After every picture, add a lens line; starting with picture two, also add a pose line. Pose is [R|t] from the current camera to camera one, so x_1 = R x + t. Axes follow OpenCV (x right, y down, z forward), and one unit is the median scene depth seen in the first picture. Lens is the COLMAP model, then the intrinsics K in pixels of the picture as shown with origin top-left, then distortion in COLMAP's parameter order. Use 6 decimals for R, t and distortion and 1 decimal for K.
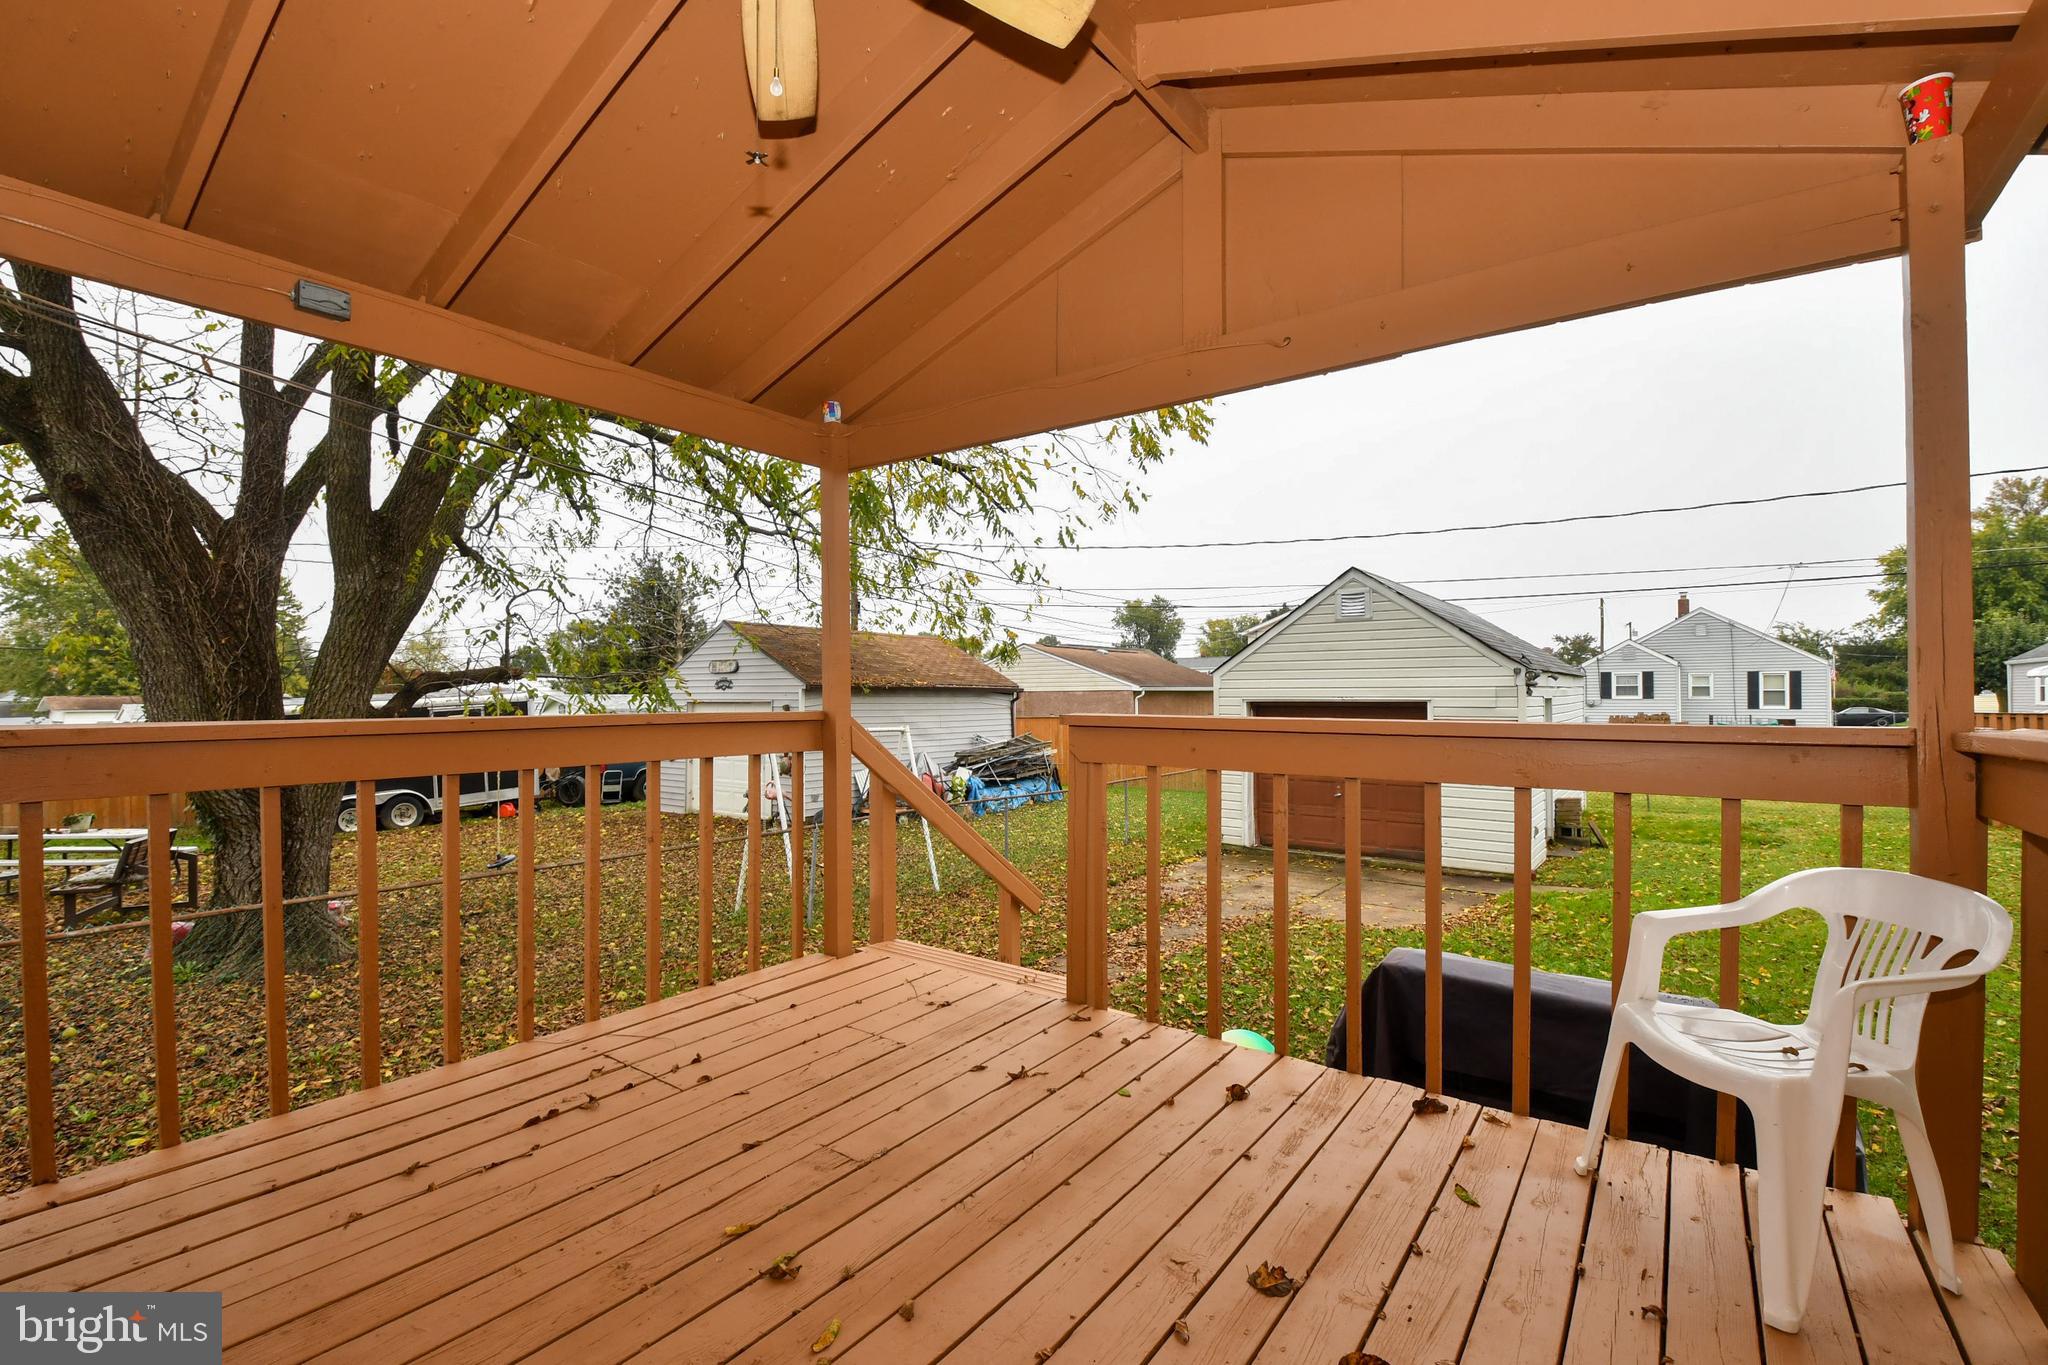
lens RADIAL K [[892.5, 0, 1018.5], [0, 892.5, 682.3], [0, 0, 1]] dist [0.023237, -0.011677]
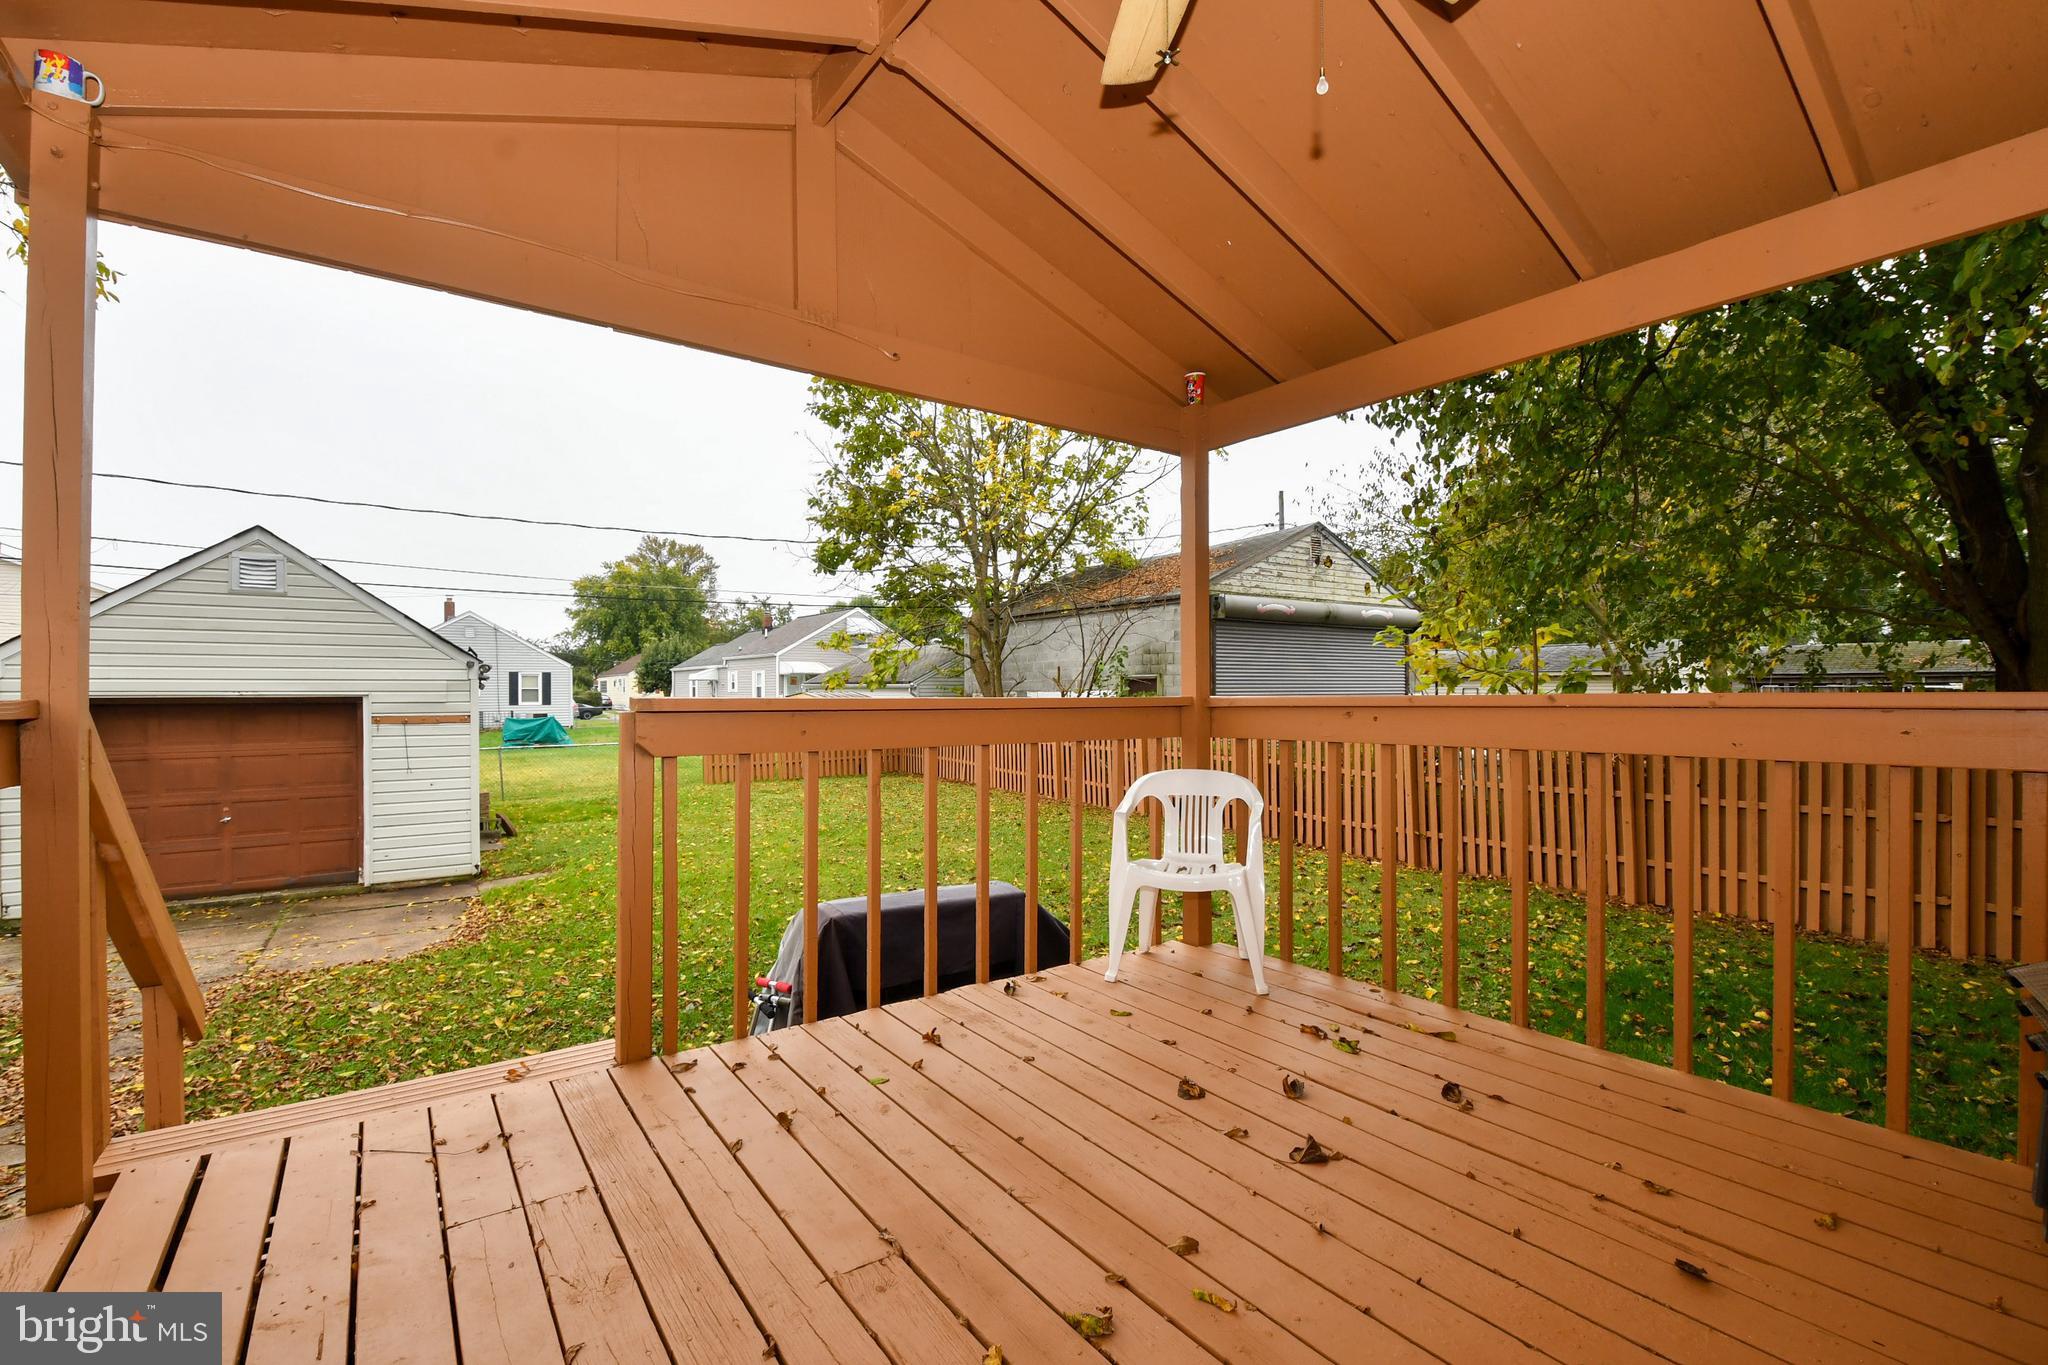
lens RADIAL K [[892.5, 0, 1020.2], [0, 892.5, 688.1], [0, 0, 1]] dist [0.023237, -0.011677]
pose [[0.321754, 0.003847, 0.946815, -0.523894], [-0.010846, 0.999941, -0.000377, 0.021018], [-0.946761, -0.010148, 0.321777, 0.378036]]
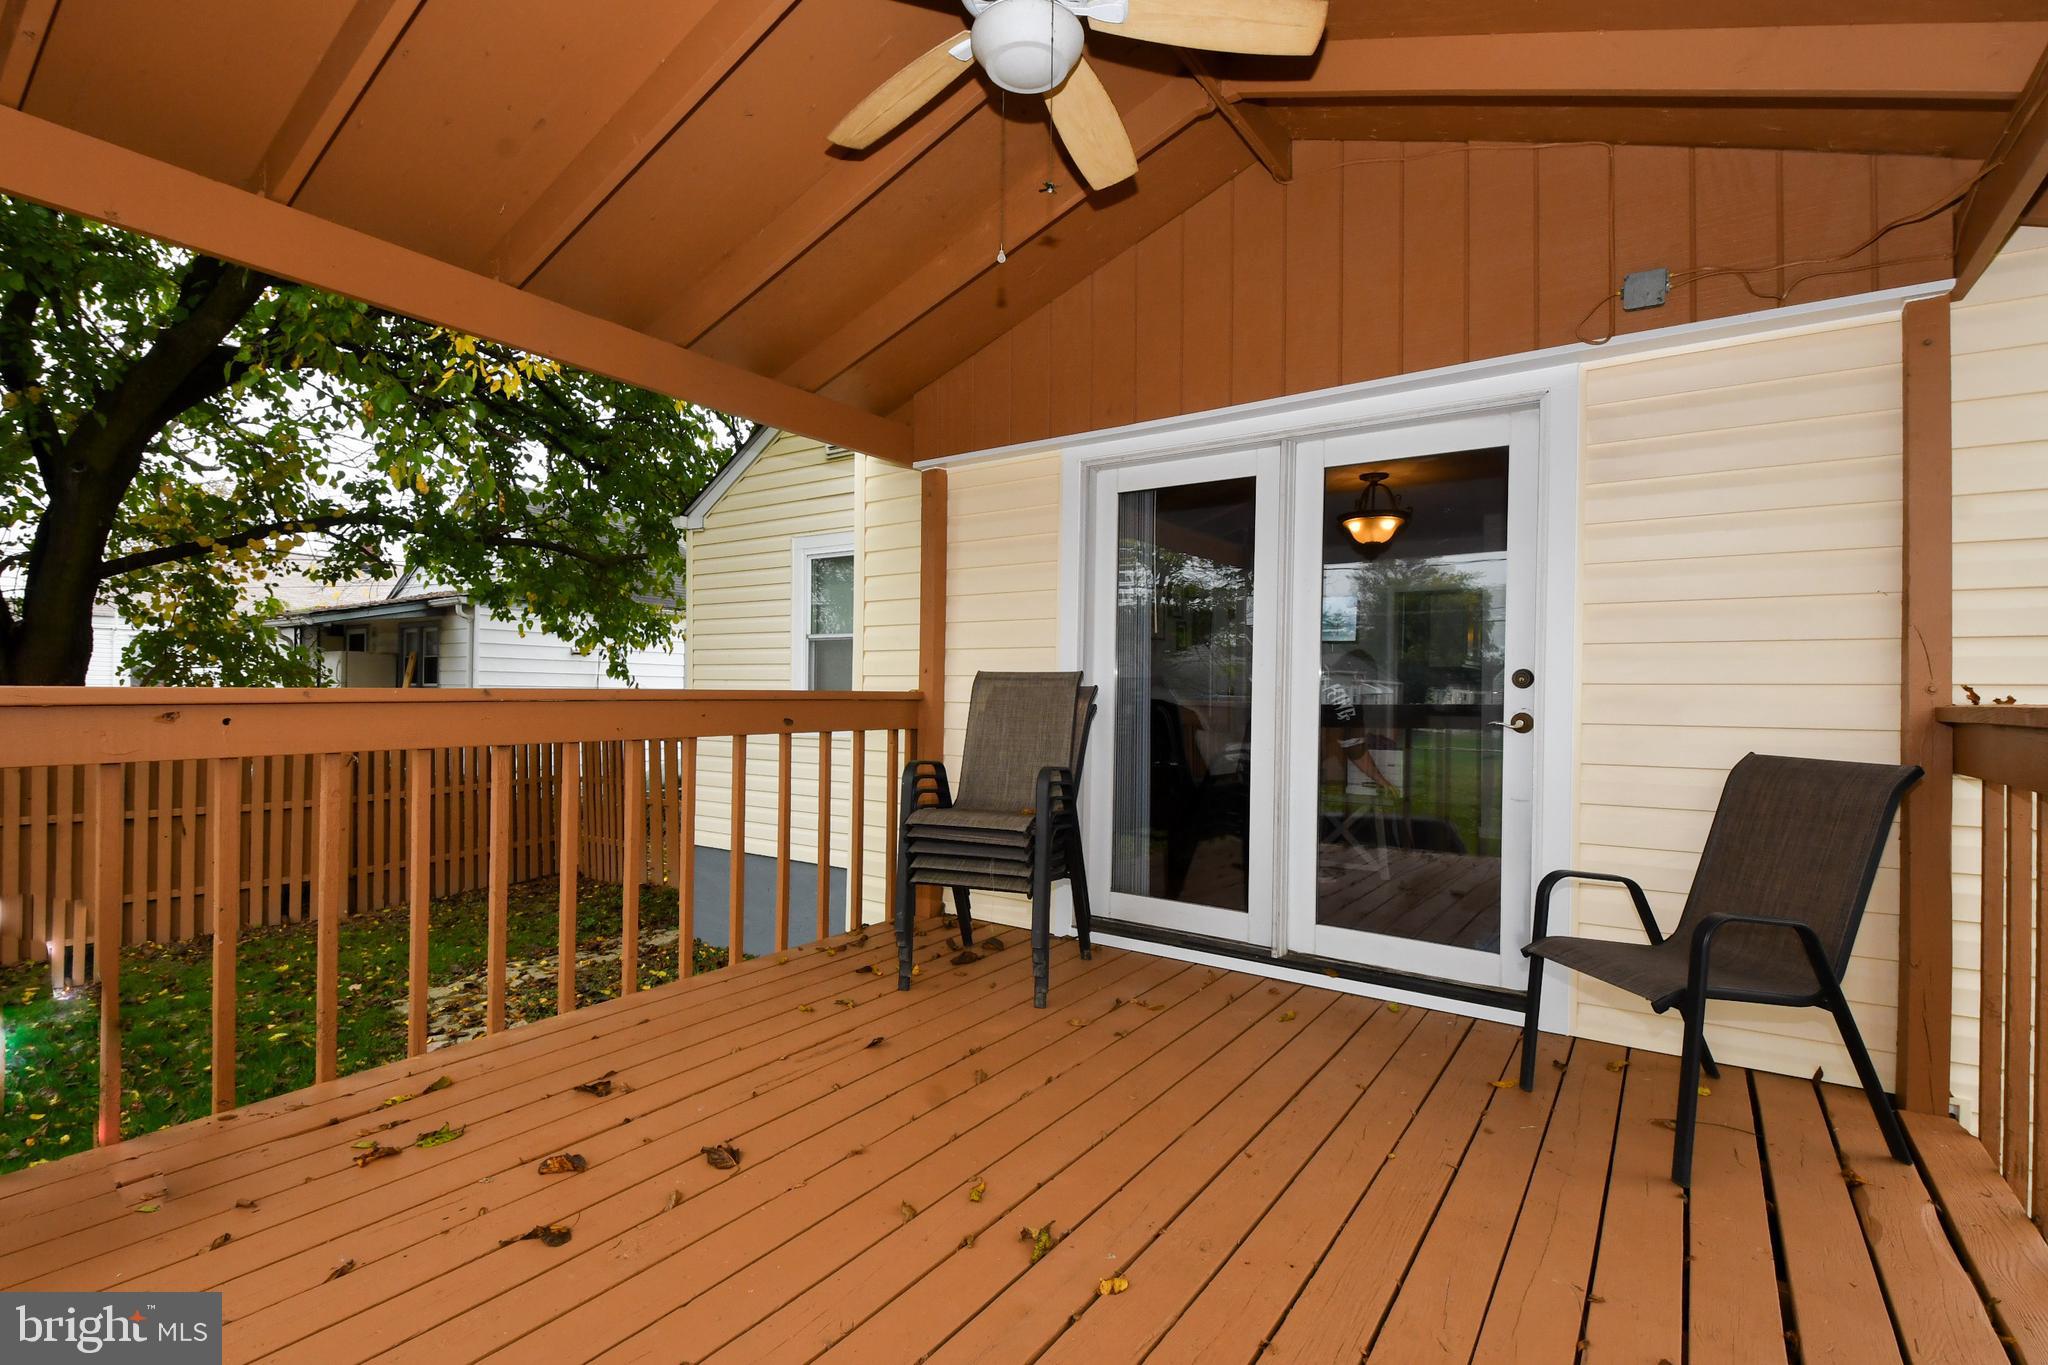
lens RADIAL K [[942.4, 0, 1039.1], [0, 942.4, 694.8], [0, 0, 1]] dist [0.013931, -0.003312]
pose [[-0.999880, -0.008165, -0.013177, -0.117190], [-0.007972, 0.999862, -0.014600, 0.033467], [0.013295, -0.014493, -0.999807, 0.970113]]
